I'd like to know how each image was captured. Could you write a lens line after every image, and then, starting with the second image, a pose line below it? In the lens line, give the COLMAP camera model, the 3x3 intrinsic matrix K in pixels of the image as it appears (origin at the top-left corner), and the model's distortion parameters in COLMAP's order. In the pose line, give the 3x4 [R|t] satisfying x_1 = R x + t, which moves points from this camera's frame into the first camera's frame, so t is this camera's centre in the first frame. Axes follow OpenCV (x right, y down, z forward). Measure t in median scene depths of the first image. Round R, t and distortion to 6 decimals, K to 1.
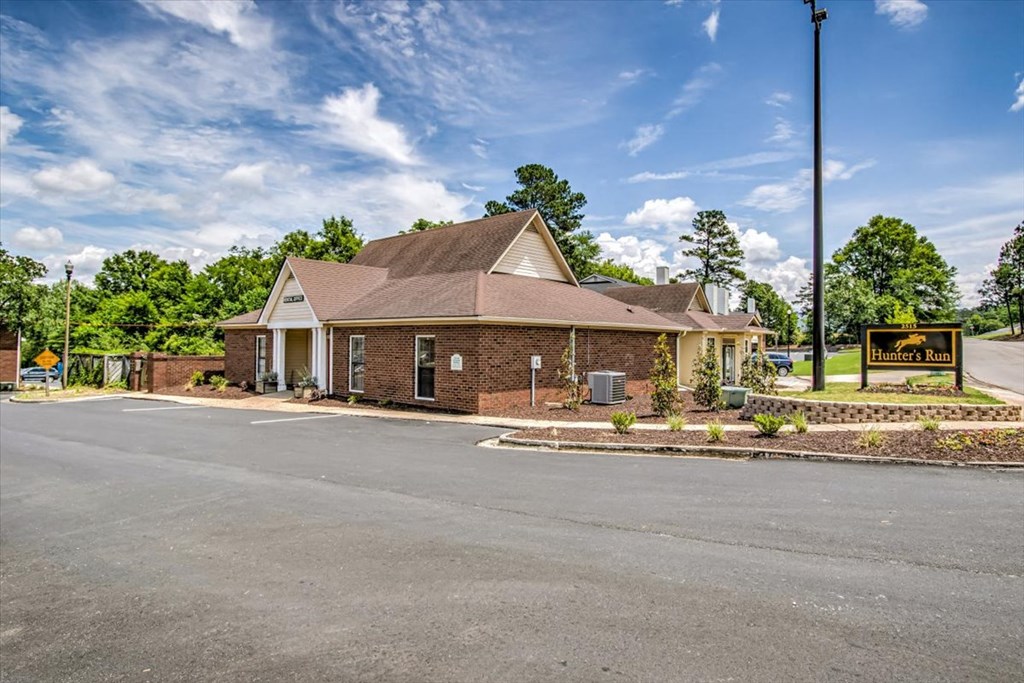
lens RADIAL K [[462.9, 0, 512.0], [0, 462.9, 341.5], [0, 0, 1]] dist [-0.001147, -0.000699]
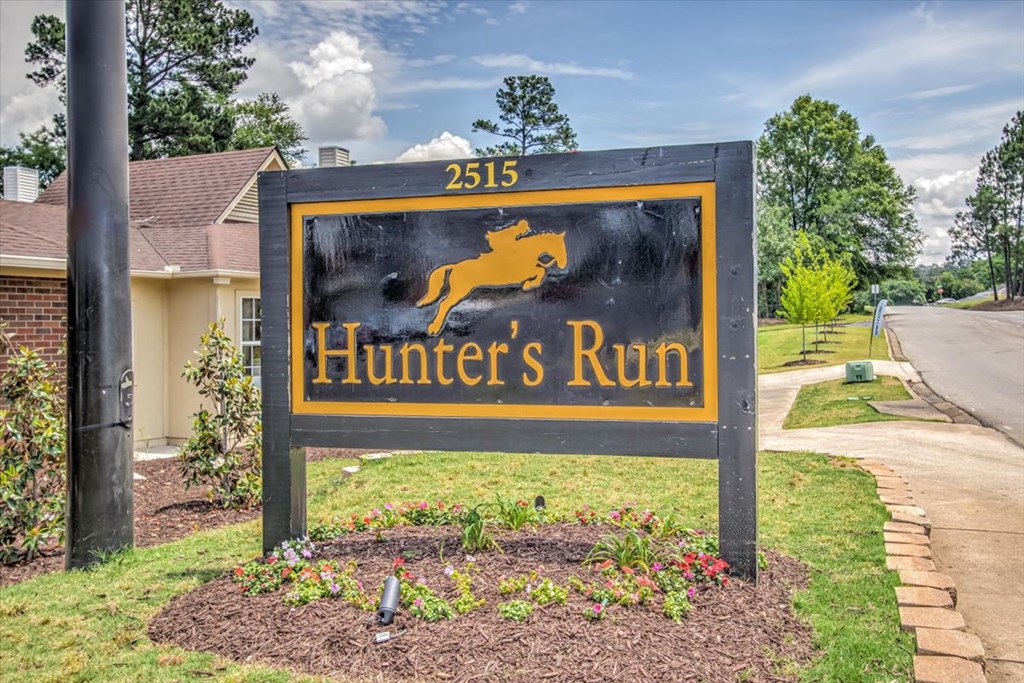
lens RADIAL K [[649.0, 0, 511.6], [0, 649.0, 338.2], [0, 0, 1]] dist [0.003339, 0.005657]
pose [[0.981974, -0.015229, 0.188401, 0.278315], [0.010582, 0.999615, 0.025647, 0.006025], [-0.188719, -0.023191, 0.981757, 0.260968]]
